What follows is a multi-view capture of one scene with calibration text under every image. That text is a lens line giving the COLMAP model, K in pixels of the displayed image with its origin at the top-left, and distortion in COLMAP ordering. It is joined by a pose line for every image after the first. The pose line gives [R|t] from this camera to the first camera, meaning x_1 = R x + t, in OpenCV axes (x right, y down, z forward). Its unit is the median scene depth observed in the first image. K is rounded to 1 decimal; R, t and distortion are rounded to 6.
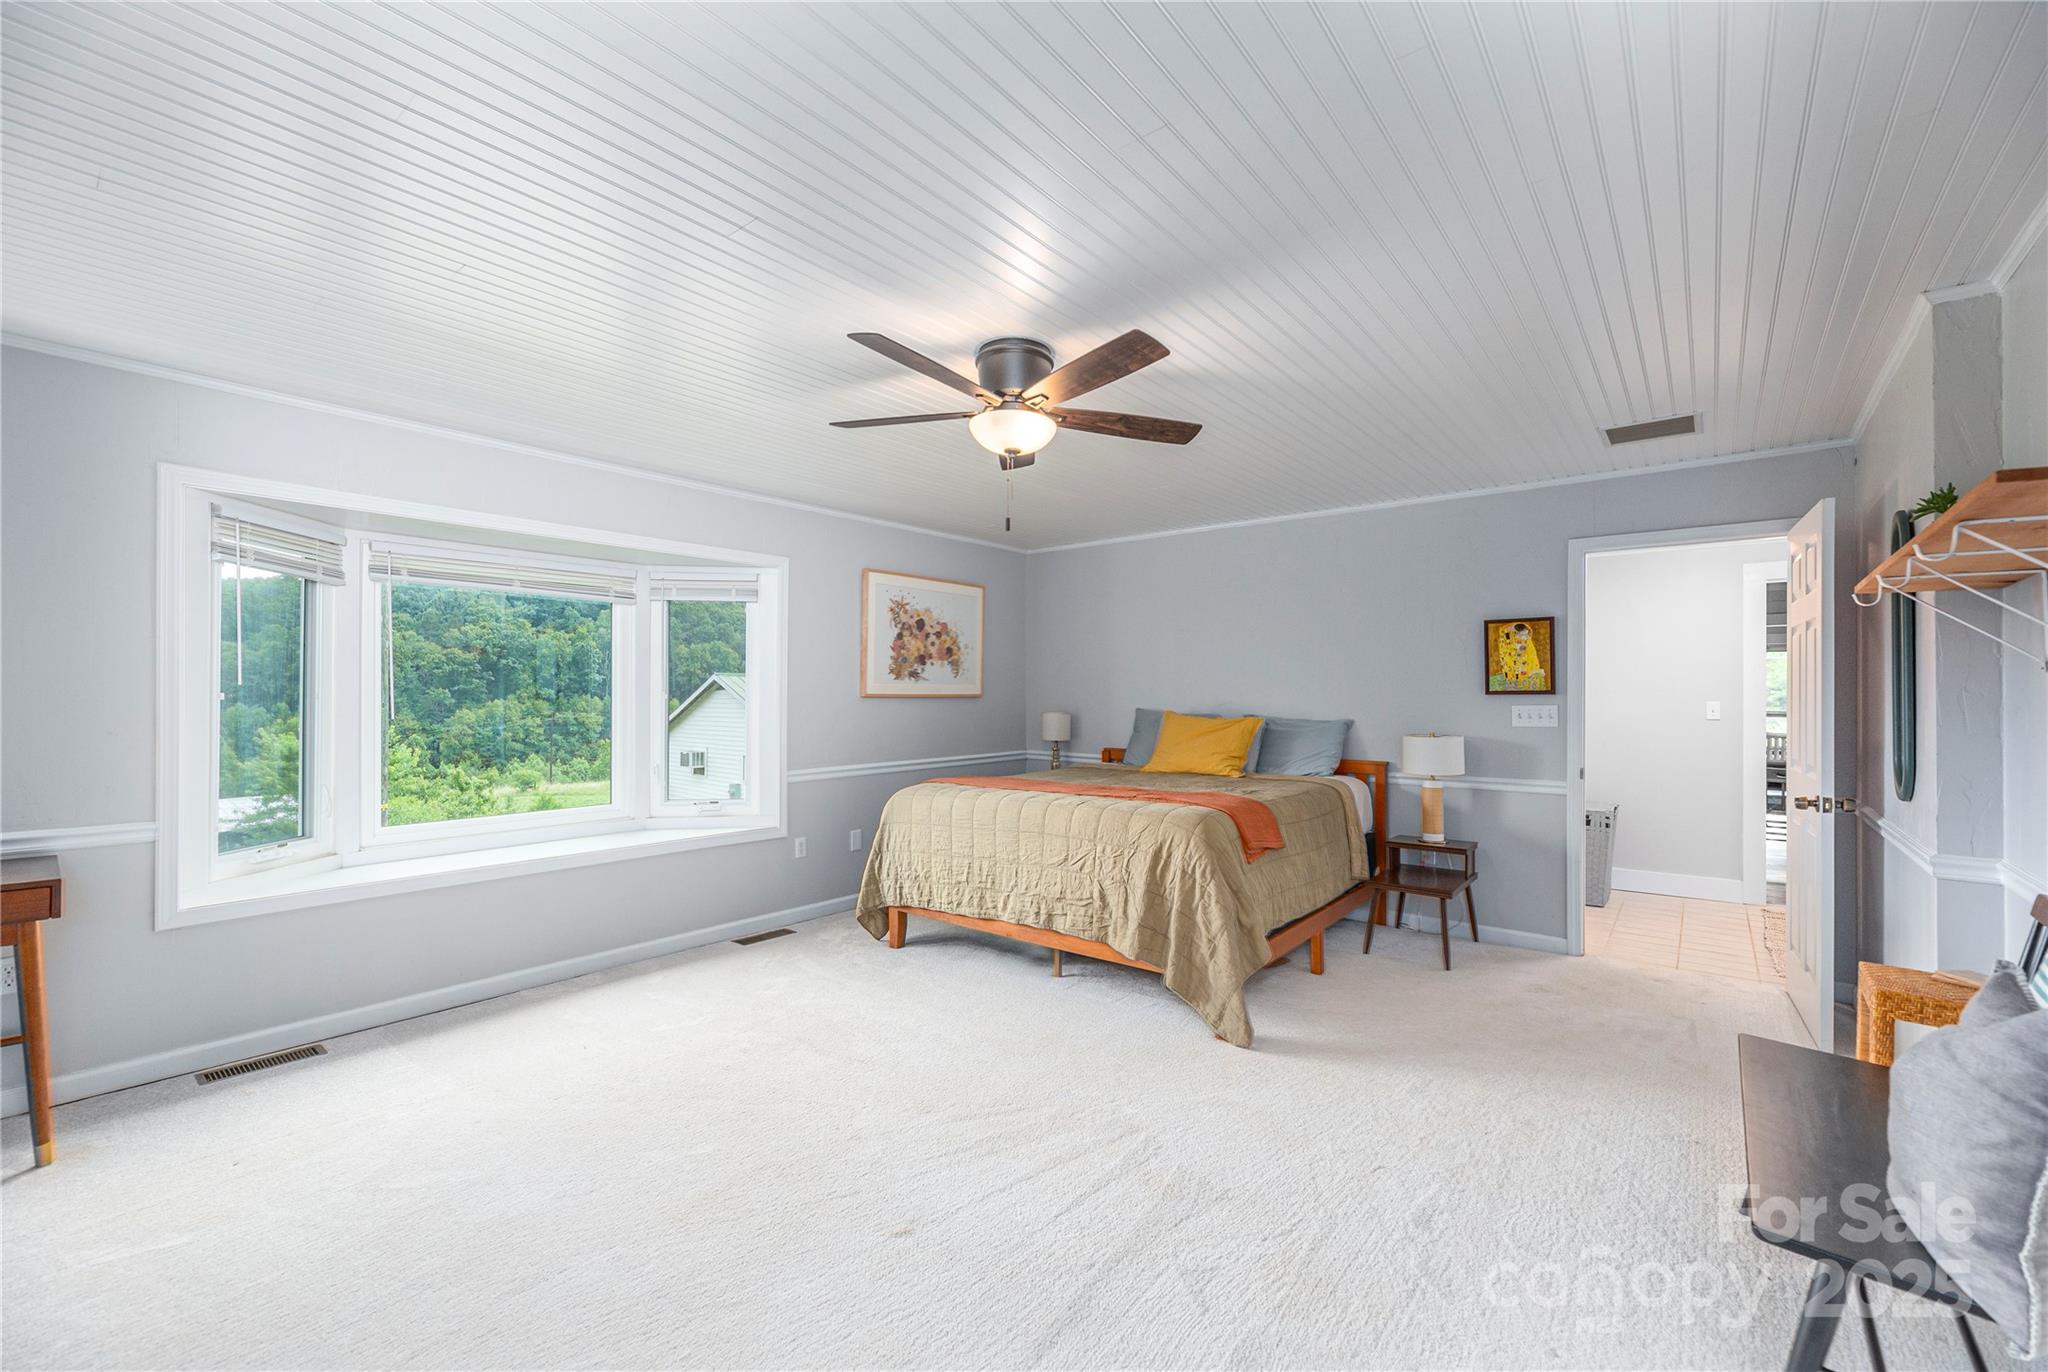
lens RADIAL K [[845.0, 0, 1024.0], [0, 845.0, 686.0], [0, 0, 1]] dist [0.000616, 0.000002]
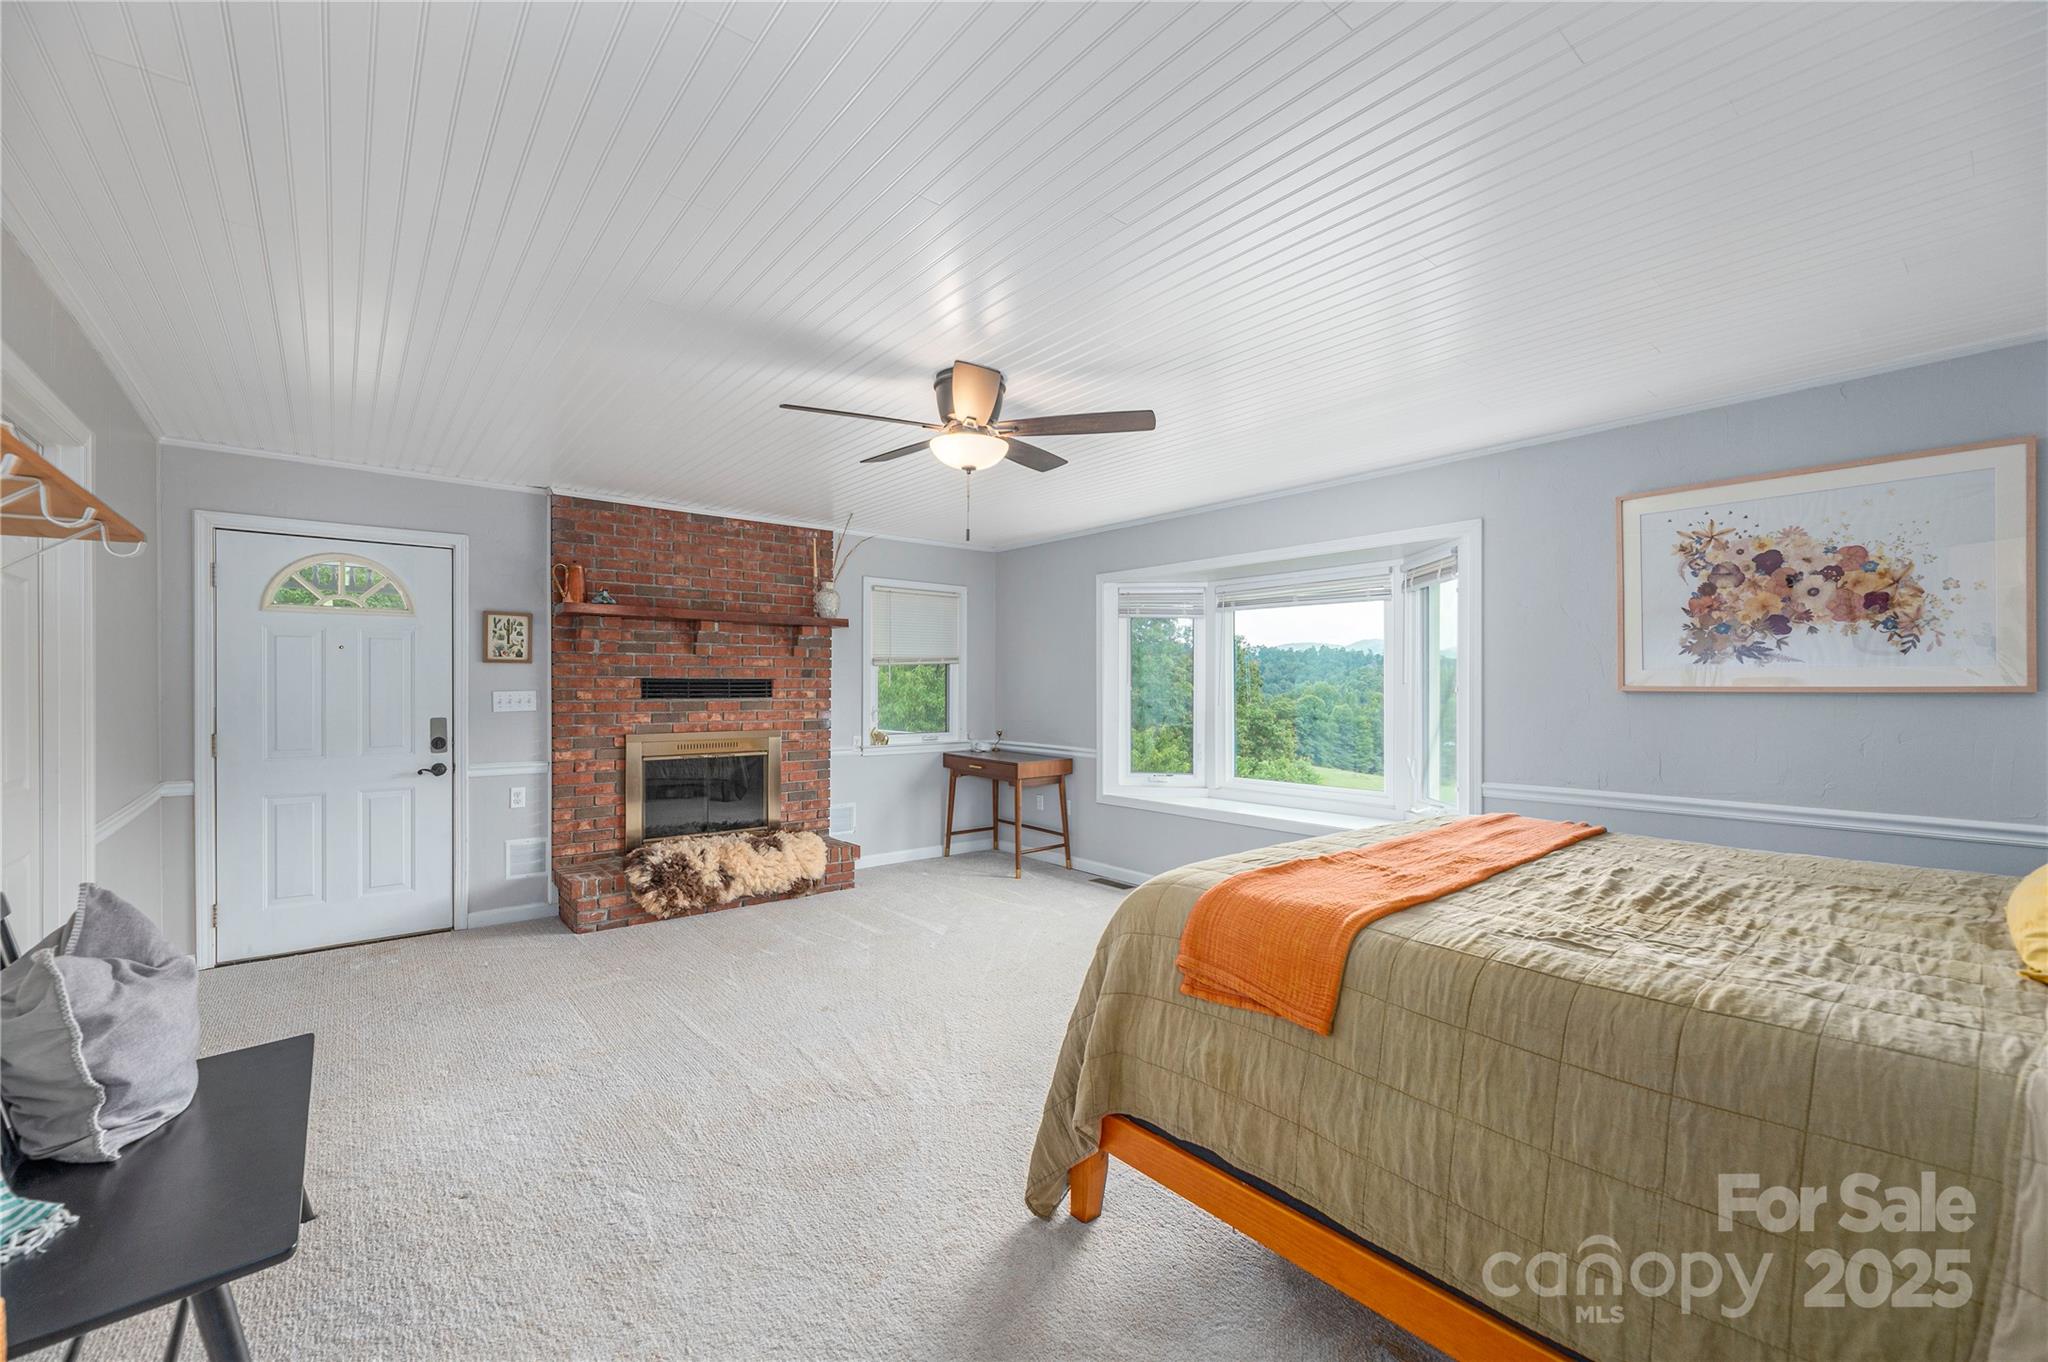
lens RADIAL K [[824.2, 0, 1019.0], [0, 824.2, 680.1], [0, 0, 1]] dist [0.000144, 0.000034]
pose [[-0.191801, -0.010708, -0.981375, 0.648616], [0.007804, 0.999892, -0.012435, 0.010642], [0.981403, -0.010044, -0.191697, 0.796013]]
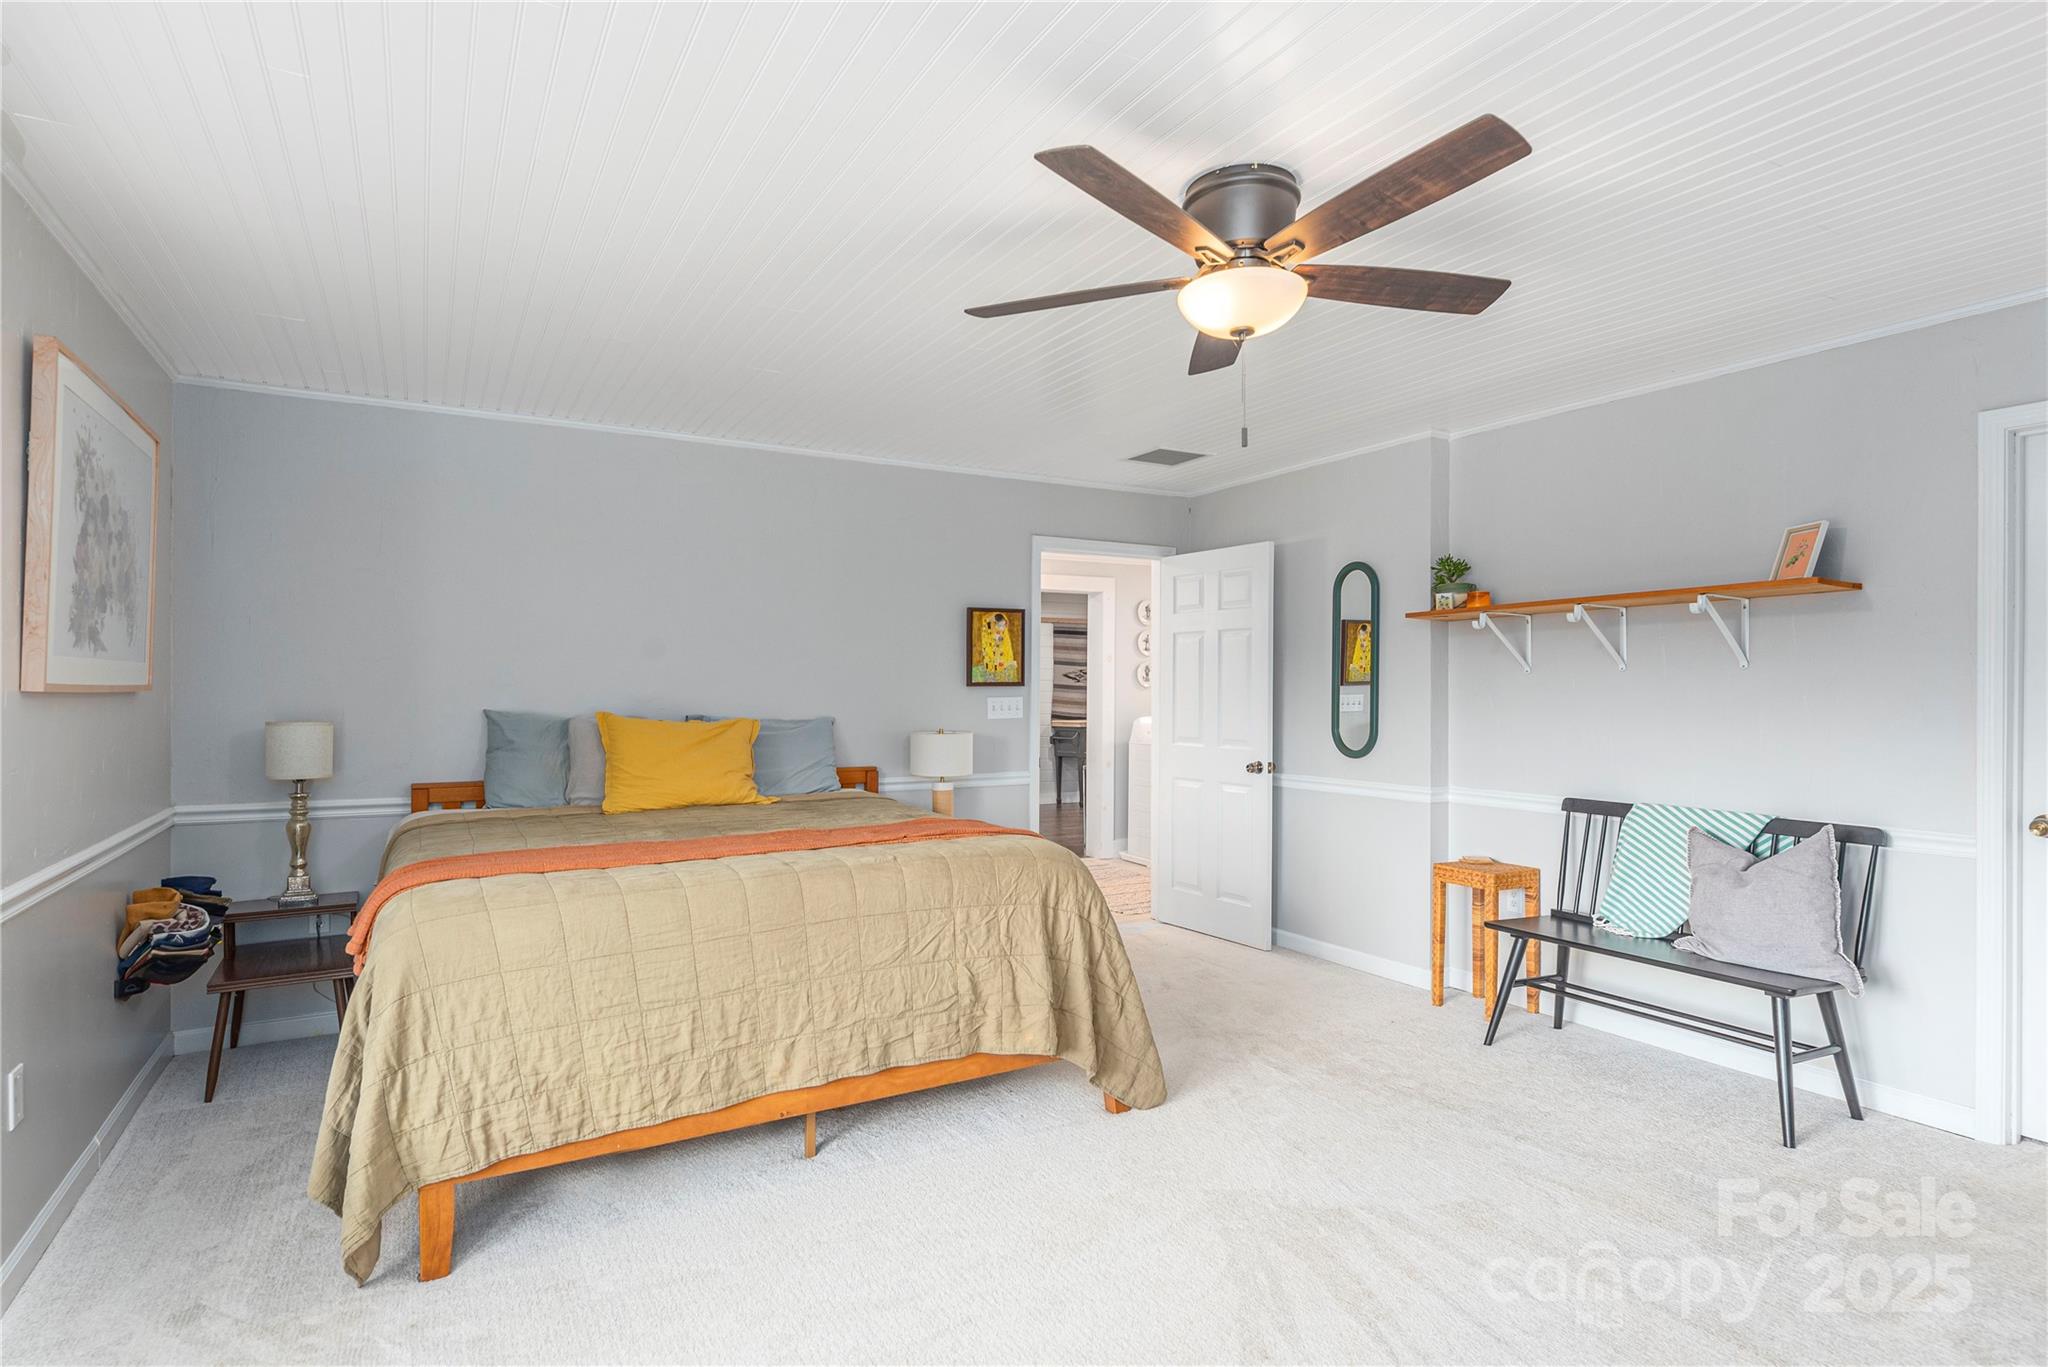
lens RADIAL K [[1064.5, 0, 1024.0], [0, 1064.5, 683.5], [0, 0, 1]] dist [-0.003613, -0.000731]
pose [[0.355714, 0.002802, 0.934591, -0.554878], [-0.009682, 0.999953, 0.000687, 0.005837], [-0.934545, -0.009294, 0.355725, 0.536532]]
